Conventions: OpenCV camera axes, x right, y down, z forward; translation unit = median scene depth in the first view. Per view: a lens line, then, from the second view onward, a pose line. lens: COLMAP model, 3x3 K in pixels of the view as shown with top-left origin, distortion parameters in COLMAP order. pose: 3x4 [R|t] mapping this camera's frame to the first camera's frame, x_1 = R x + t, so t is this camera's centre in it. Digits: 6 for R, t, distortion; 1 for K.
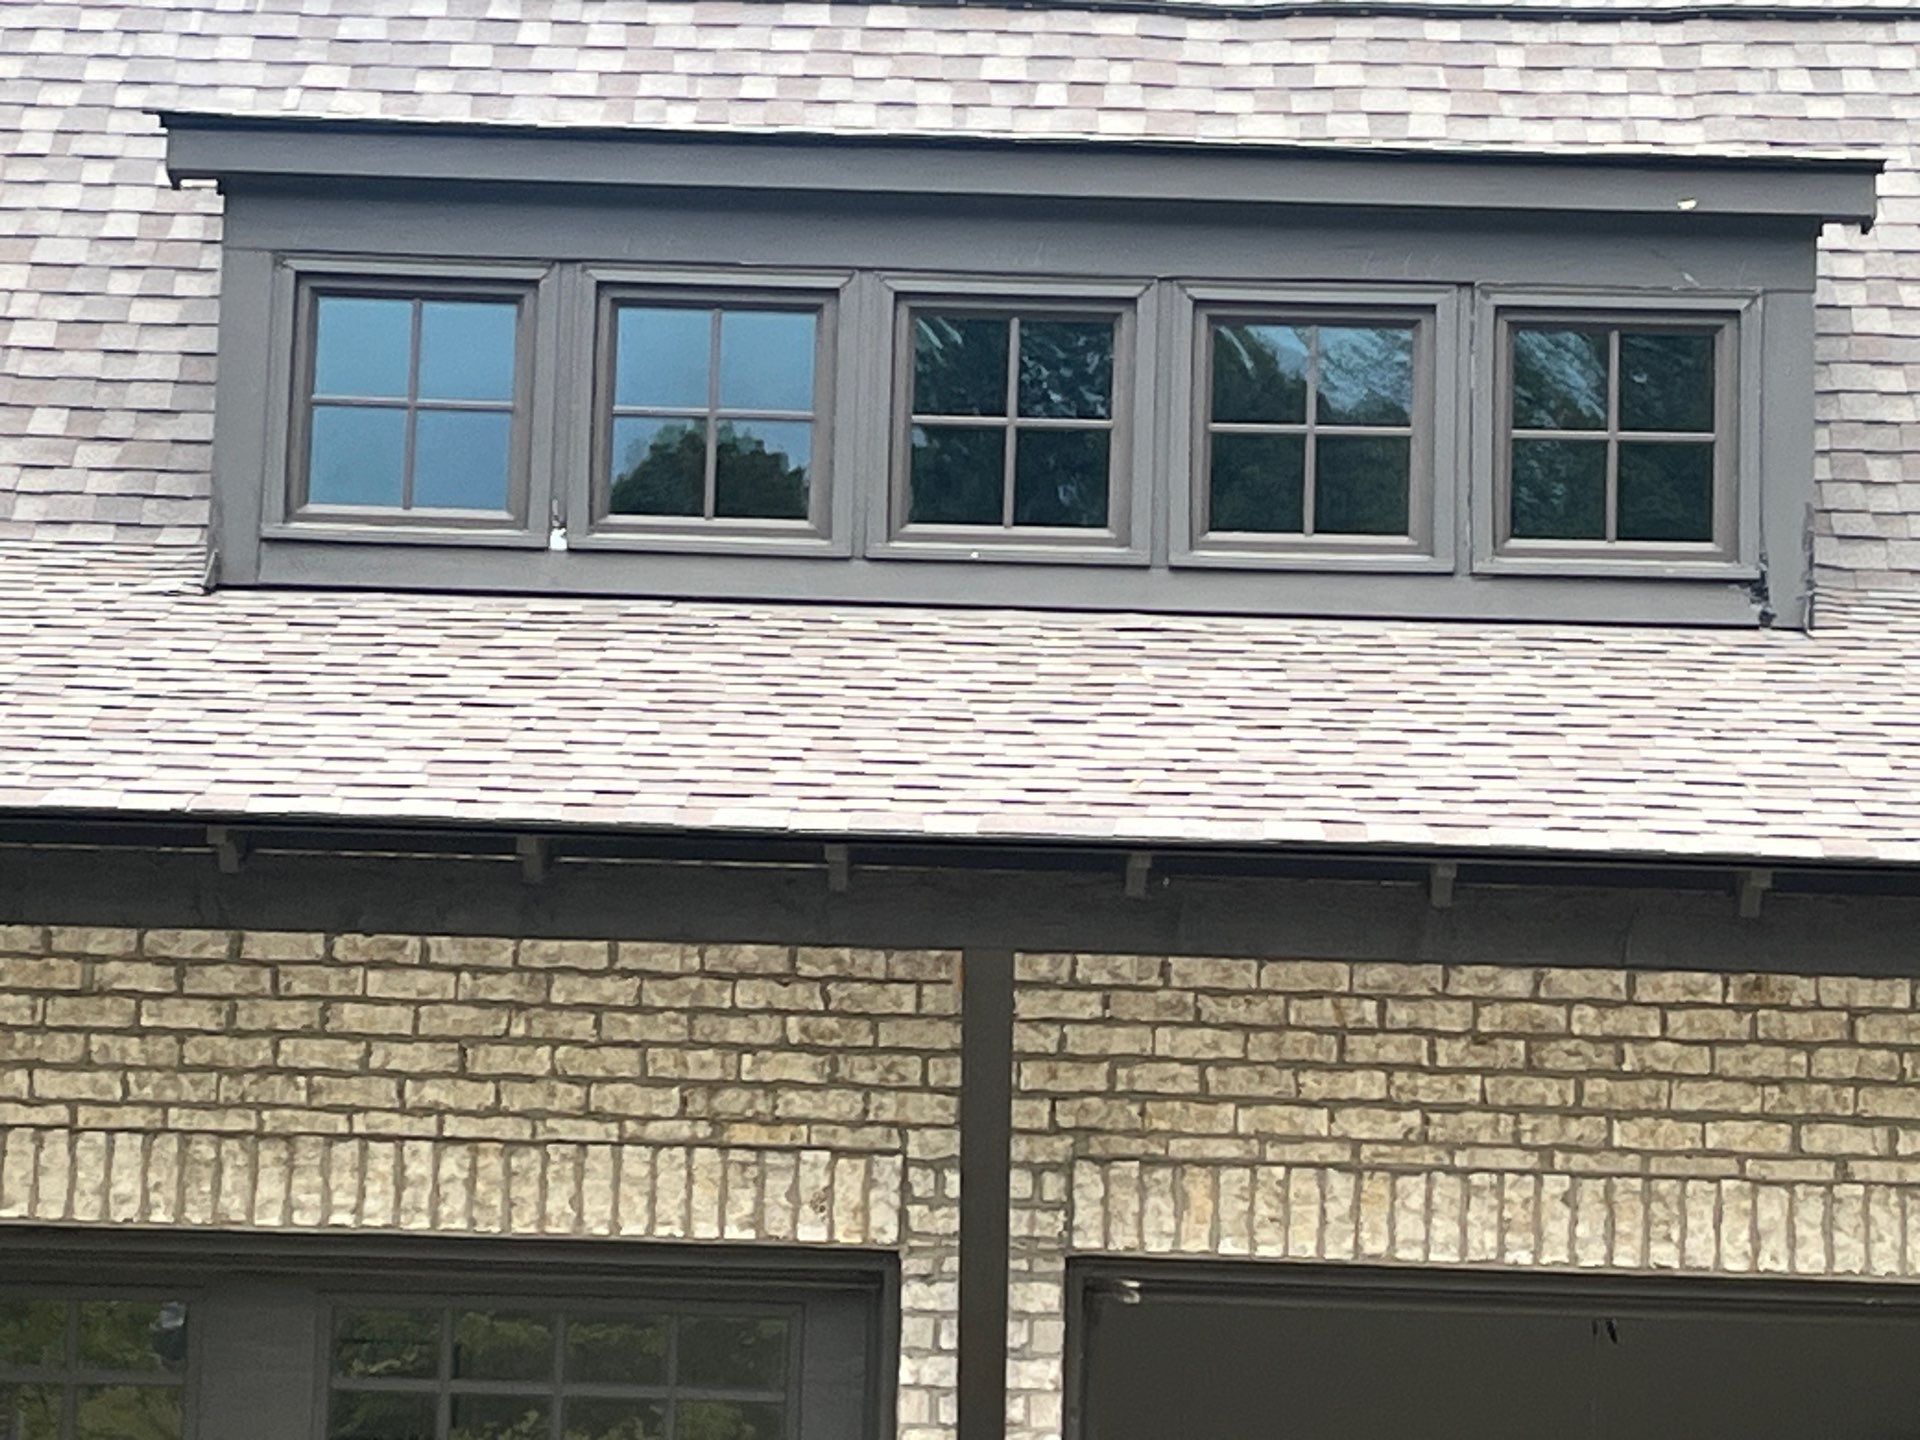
lens RADIAL K [[5570.2, 0, 951.2], [0, 5570.2, 717.5], [0, 0, 1]] dist [0.181220, -0.171253]
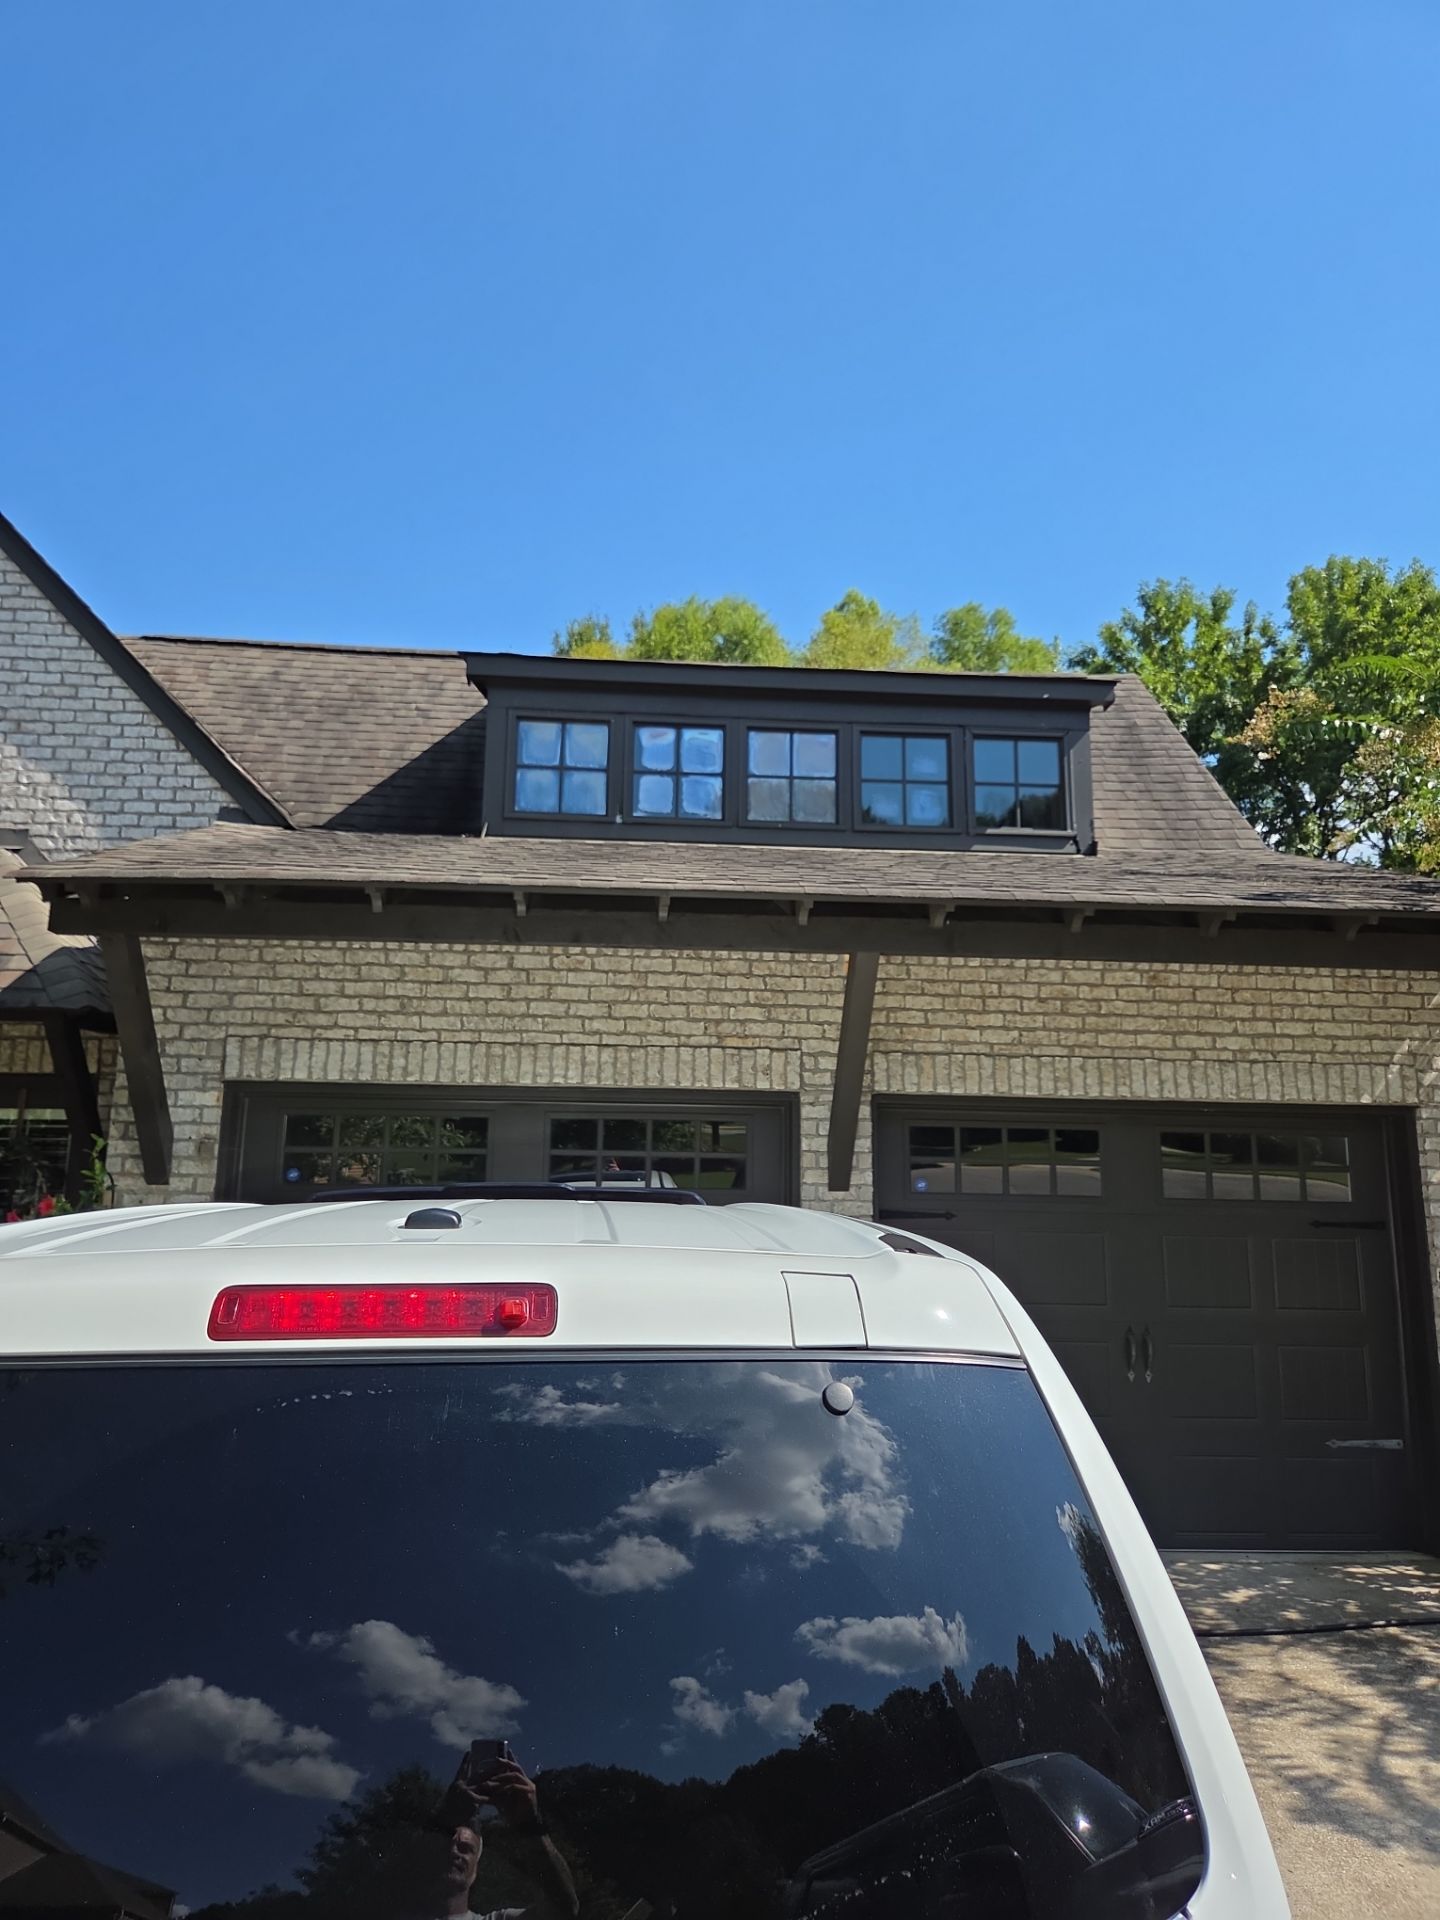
lens RADIAL K [[1283.2, 0, 707.1], [0, 1283.2, 929.4], [0, 0, 1]] dist [0.088067, -0.106509]
pose [[0.996312, 0.000728, 0.085806, -0.093263], [0.002374, 0.999347, -0.036042, 0.047047], [-0.085776, 0.036112, 0.995660, 0.467444]]
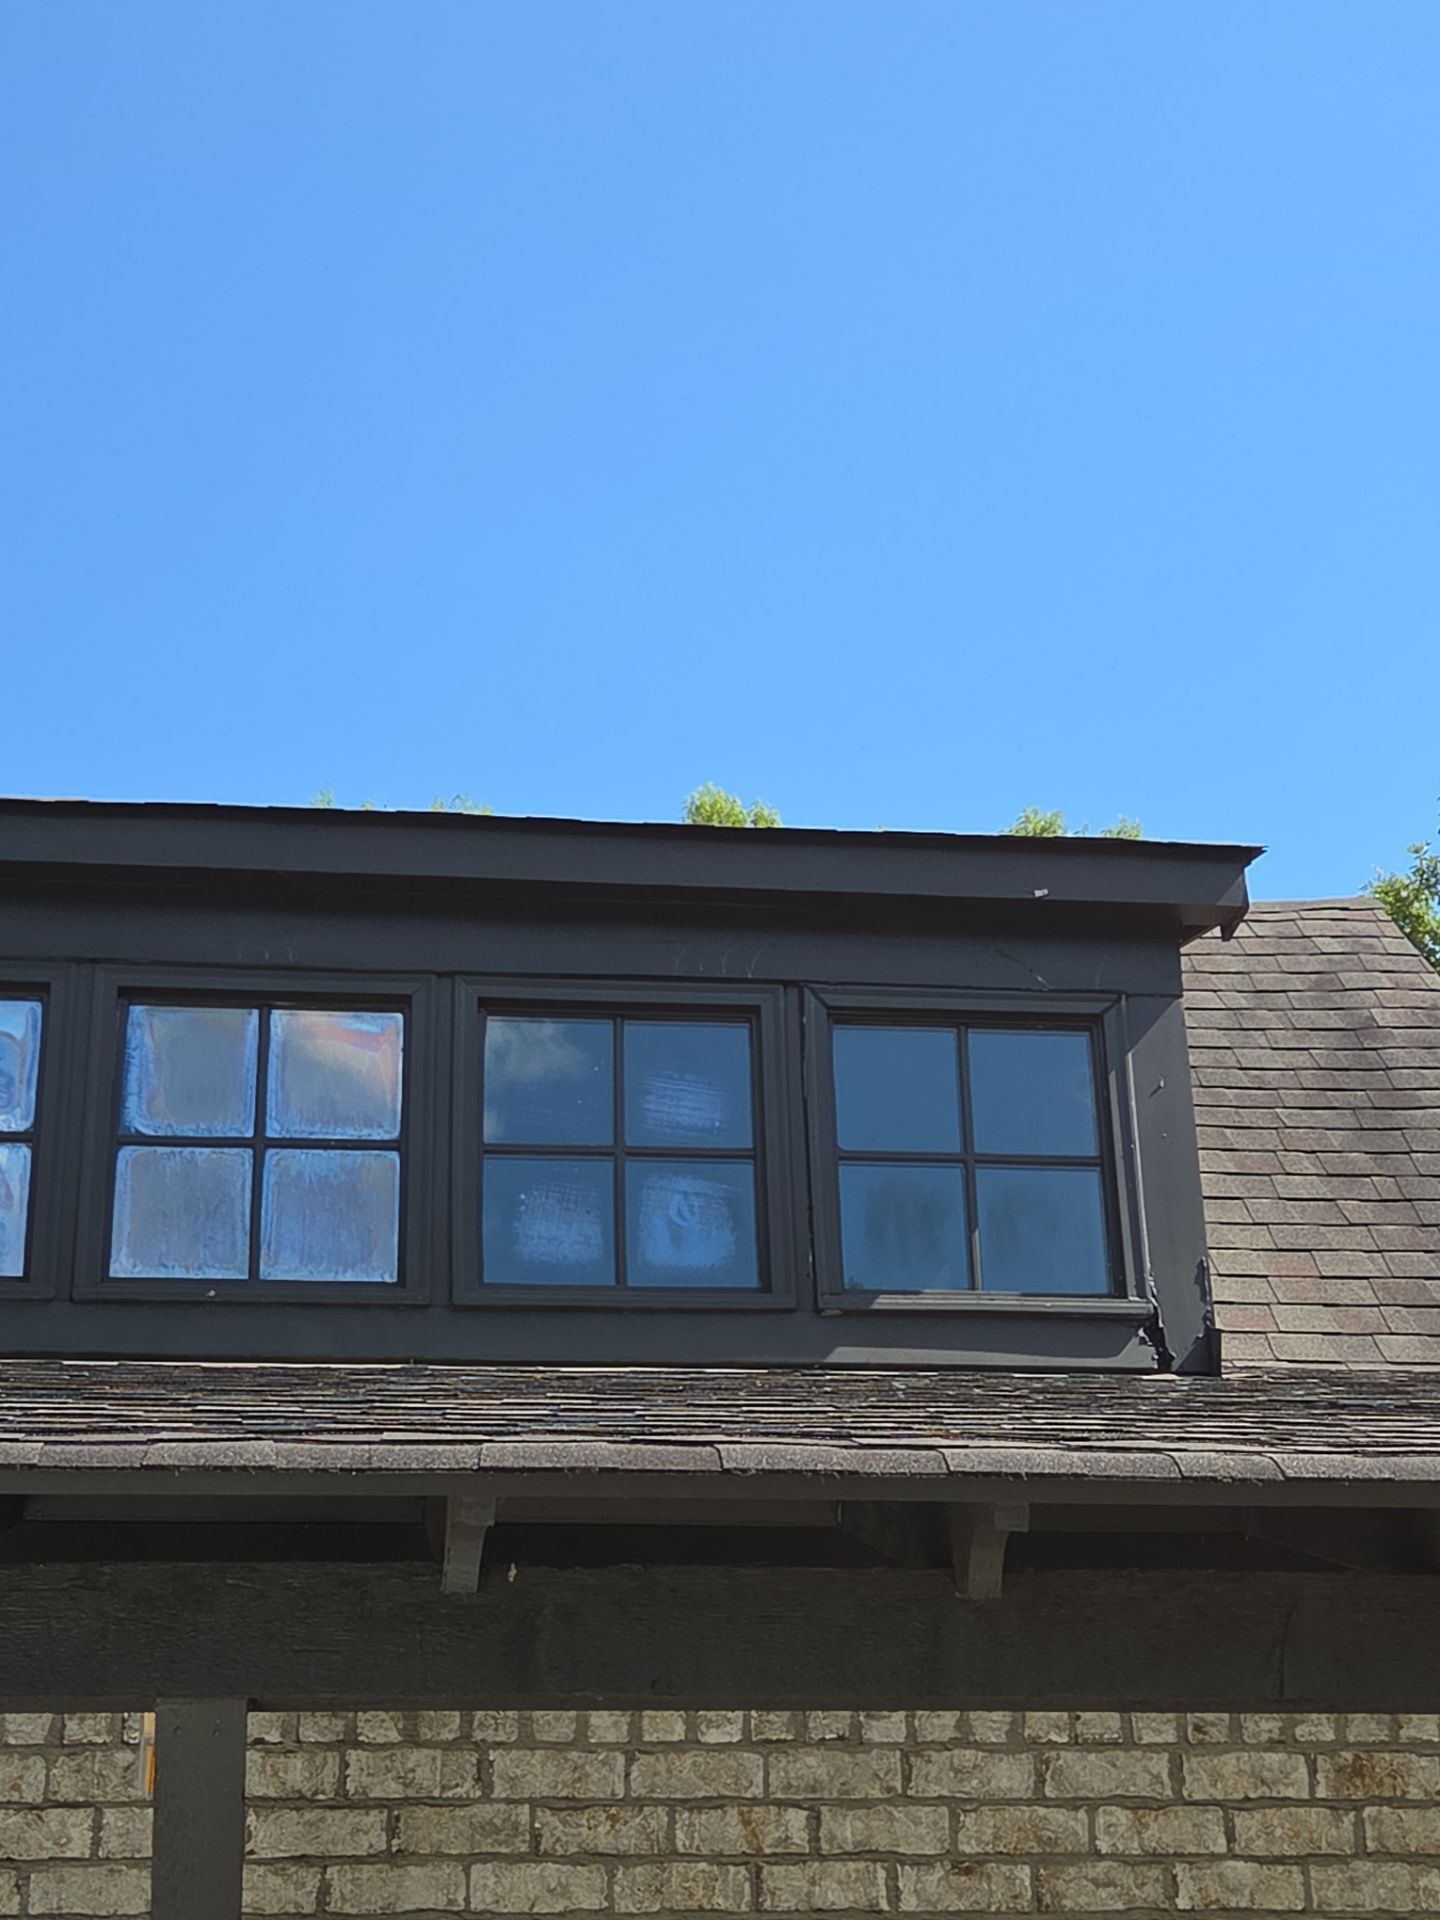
lens RADIAL K [[3141.6, 0, 725.0], [0, 3141.6, 944.0], [0, 0, 1]] dist [0.108943, -0.198427]
pose [[0.988276, 0.010463, 0.152322, 0.008914], [0.029569, 0.965645, -0.258176, 0.048360], [-0.149790, 0.259653, 0.954014, 0.620277]]
